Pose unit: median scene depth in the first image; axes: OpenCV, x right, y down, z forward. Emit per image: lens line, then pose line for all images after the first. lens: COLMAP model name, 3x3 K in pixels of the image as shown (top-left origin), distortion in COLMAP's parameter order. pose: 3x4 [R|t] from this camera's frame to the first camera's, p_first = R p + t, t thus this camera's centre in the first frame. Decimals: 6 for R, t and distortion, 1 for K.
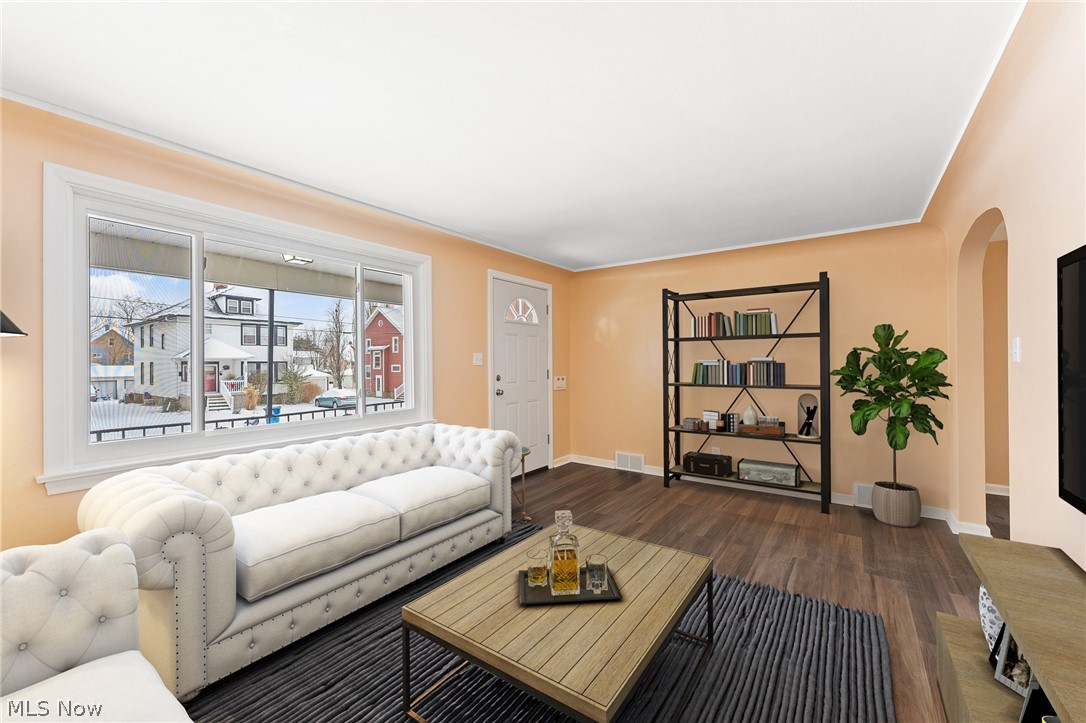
lens RADIAL K [[433.7, 0, 549.1], [0, 433.7, 359.1], [0, 0, 1]] dist [0.001668, -0.000011]
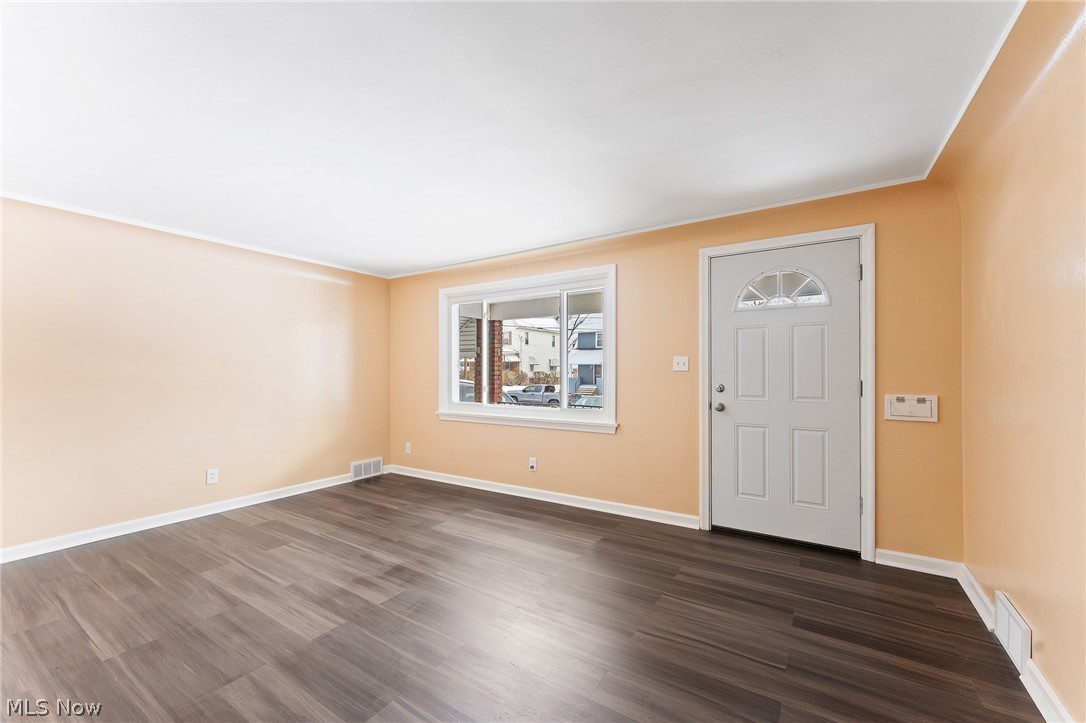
lens RADIAL K [[437.7, 0, 543.0], [0, 437.7, 361.5], [0, 0, 1]] dist [-0.000932, -0.000029]
pose [[0.046161, -0.012108, -0.998861, 0.629336], [0.008517, 0.999895, -0.011727, 0.003839], [0.998898, -0.007966, 0.046260, 0.659101]]
